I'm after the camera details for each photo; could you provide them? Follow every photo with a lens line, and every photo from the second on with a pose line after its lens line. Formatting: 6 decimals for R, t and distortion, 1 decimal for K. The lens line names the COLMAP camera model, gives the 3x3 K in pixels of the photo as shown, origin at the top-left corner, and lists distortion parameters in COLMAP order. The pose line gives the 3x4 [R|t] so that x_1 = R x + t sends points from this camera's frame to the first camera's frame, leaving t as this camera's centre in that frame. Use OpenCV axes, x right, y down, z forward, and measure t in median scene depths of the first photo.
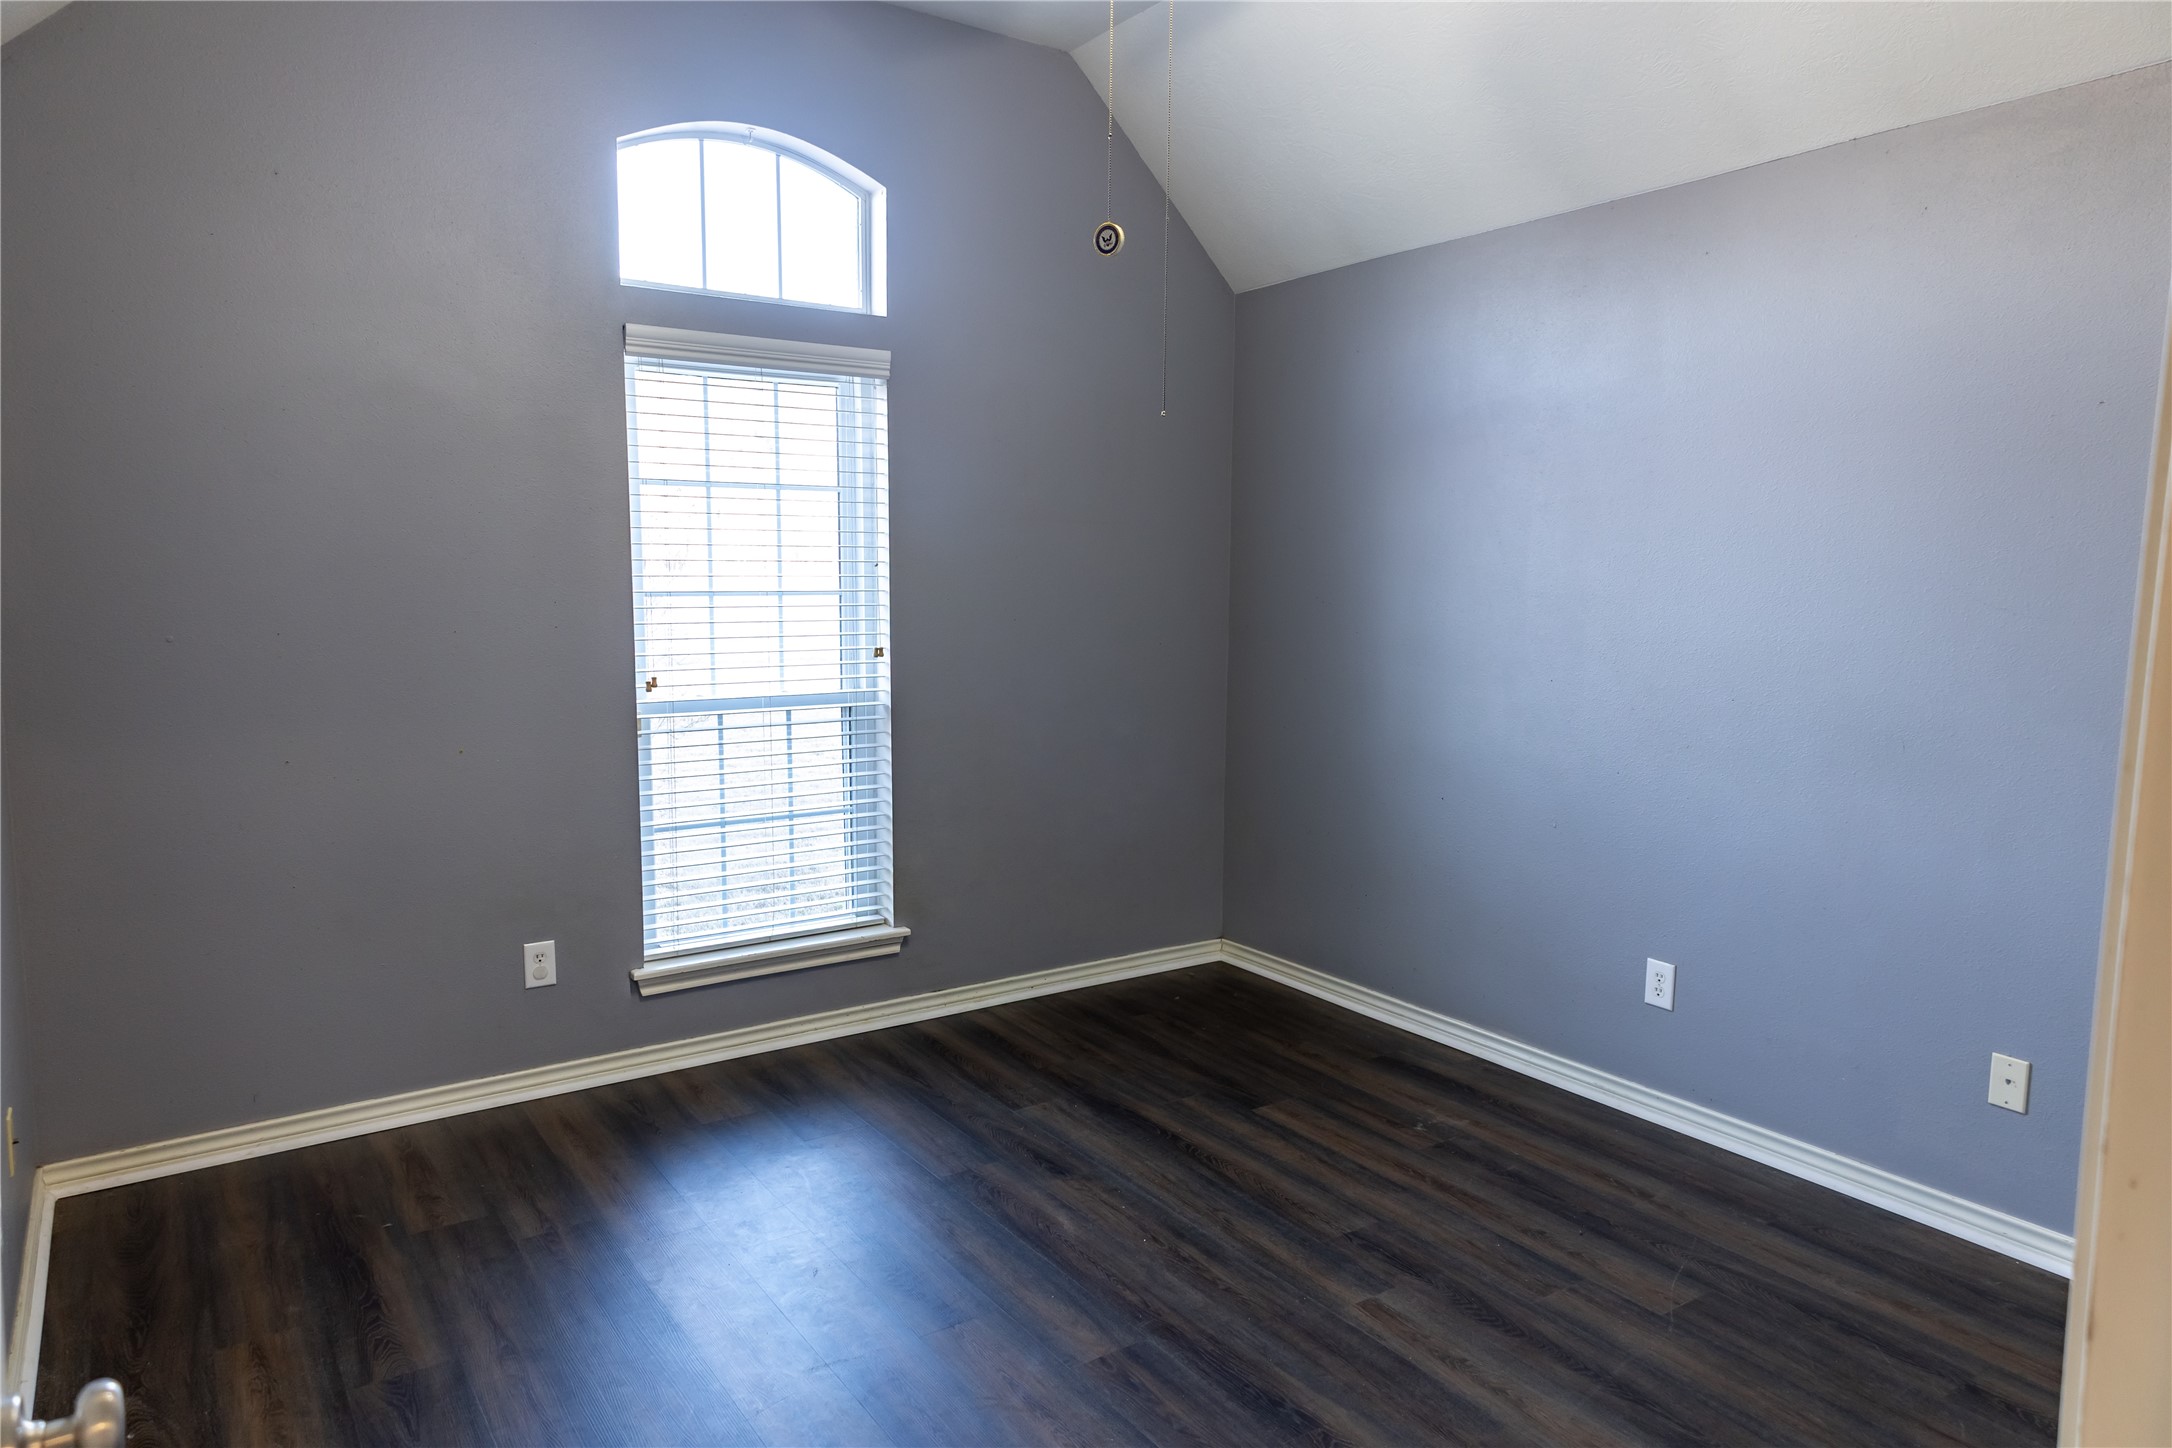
lens RADIAL K [[1403.4, 0, 1088.6], [0, 1403.4, 730.3], [0, 0, 1]] dist [0.034508, -0.003482]
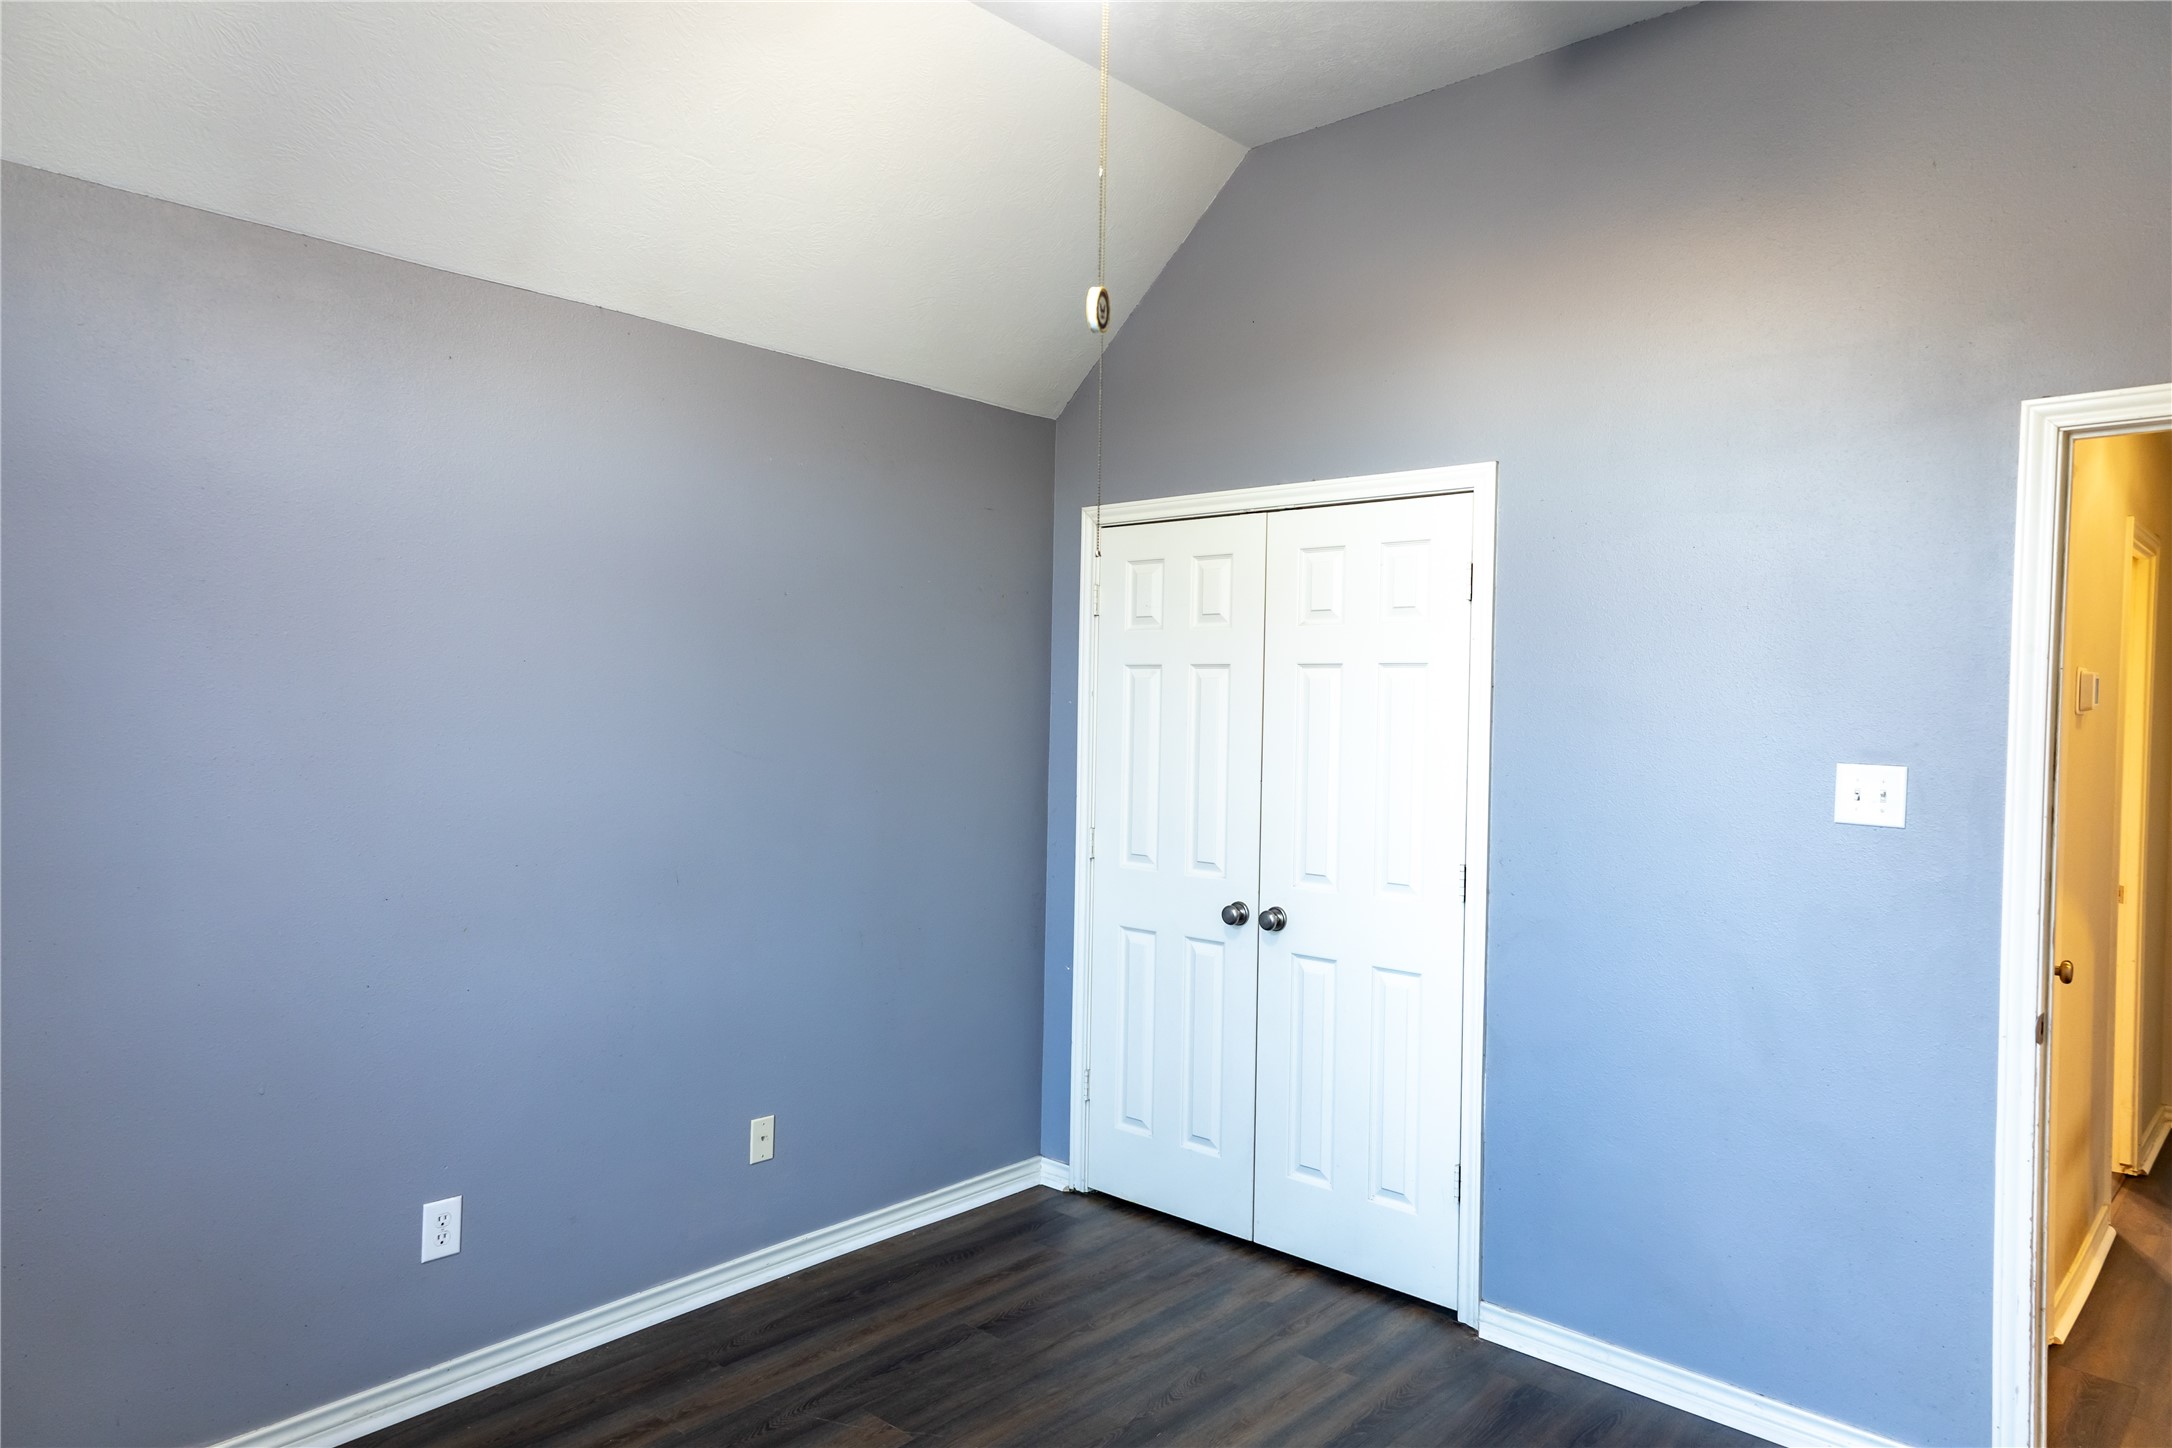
lens RADIAL K [[1403.4, 0, 1088.6], [0, 1403.4, 730.3], [0, 0, 1]] dist [0.034508, -0.003482]
pose [[-0.246038, -0.037279, 0.968543, -0.575822], [0.101315, 0.992797, 0.063950, -0.147555], [-0.963950, 0.113862, -0.240489, 0.994948]]
